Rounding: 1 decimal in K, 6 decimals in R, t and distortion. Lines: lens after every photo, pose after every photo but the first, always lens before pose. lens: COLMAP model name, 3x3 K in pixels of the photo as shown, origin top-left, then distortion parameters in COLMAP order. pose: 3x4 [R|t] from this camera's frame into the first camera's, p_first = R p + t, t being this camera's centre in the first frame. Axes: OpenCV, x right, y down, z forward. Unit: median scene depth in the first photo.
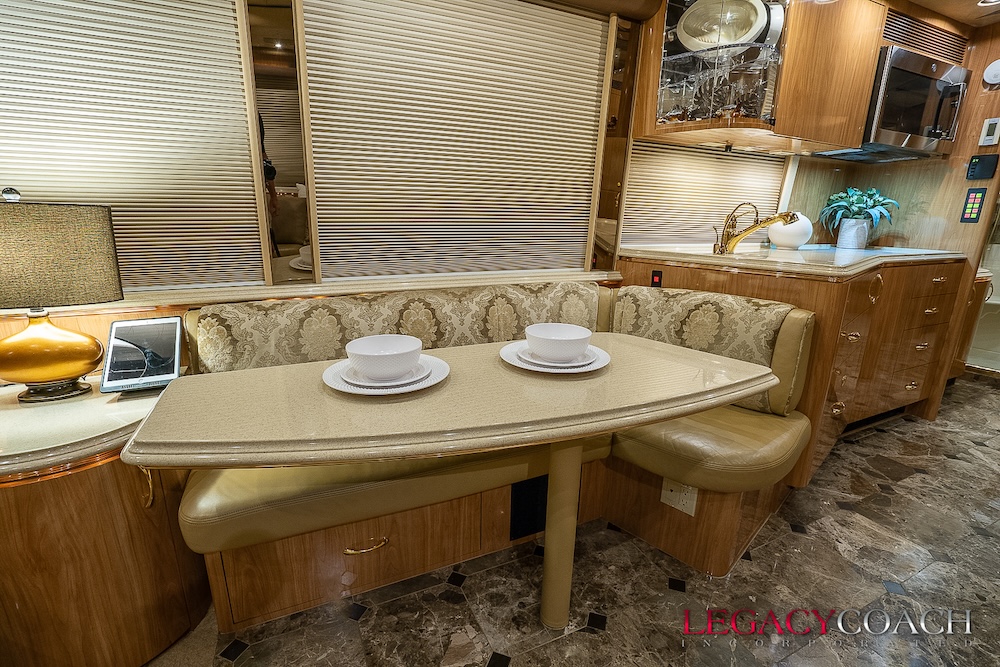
lens RADIAL K [[472.3, 0, 503.9], [0, 472.3, 333.5], [0, 0, 1]] dist [-0.043244, 0.016503]
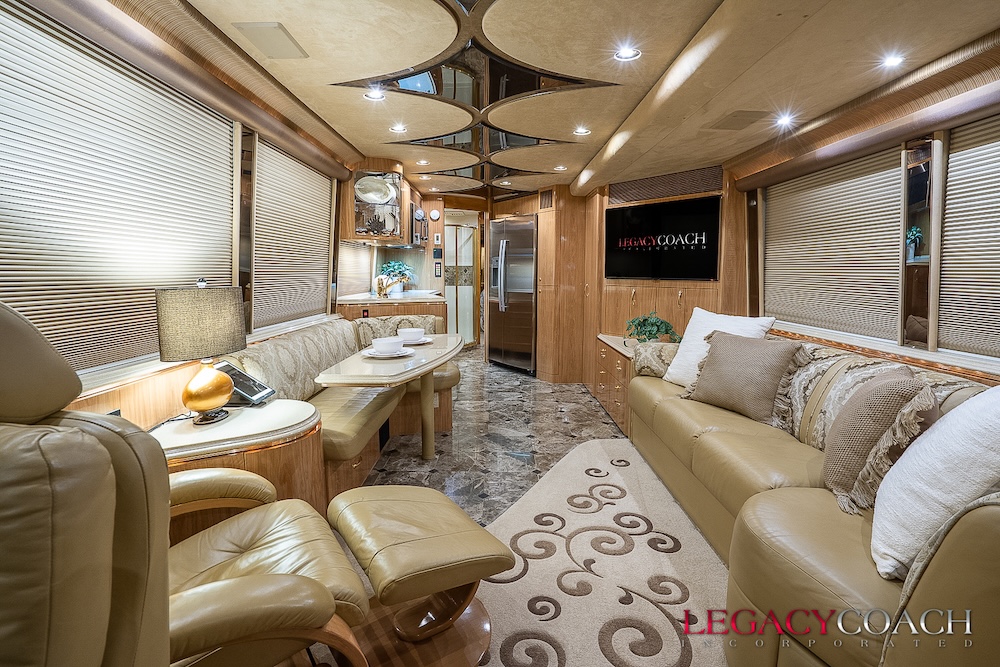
lens RADIAL K [[472.3, 0, 494.5], [0, 472.3, 322.7], [0, 0, 1]] dist [-0.043244, 0.016503]
pose [[0.444232, -0.114454, 0.888571, -1.072977], [0.234227, 0.972148, 0.008120, 0.022102], [-0.864752, 0.204520, 0.458668, -0.282121]]
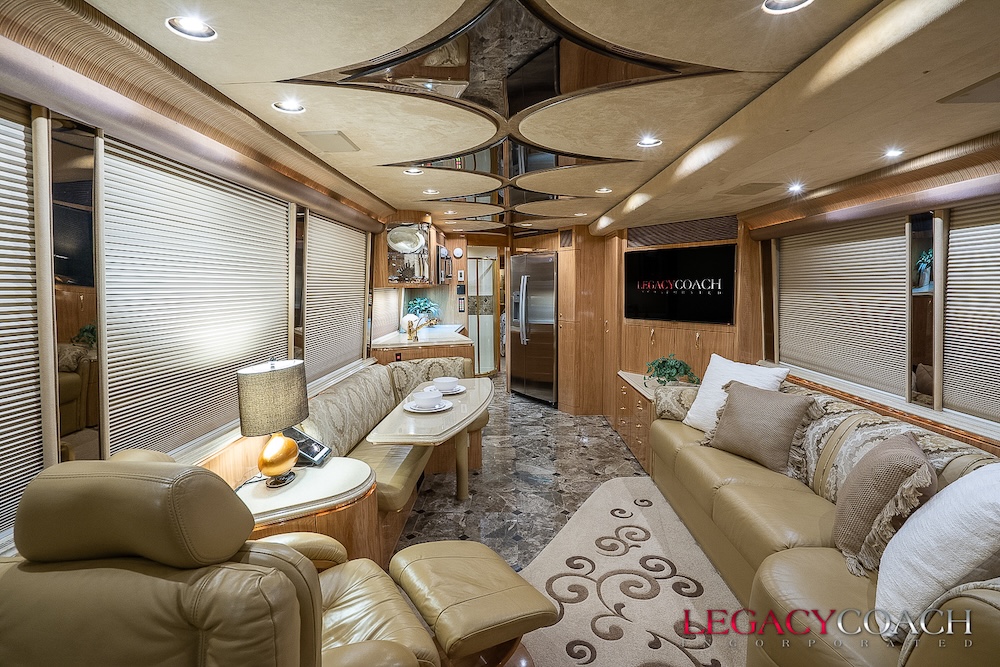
lens RADIAL K [[472.3, 0, 494.5], [0, 472.3, 330.2], [0, 0, 1]] dist [-0.043244, 0.016503]
pose [[0.467953, -0.109769, 0.876910, -1.169271], [0.244779, 0.969535, -0.009260, -0.104768], [-0.849178, 0.218983, 0.480565, -0.309954]]
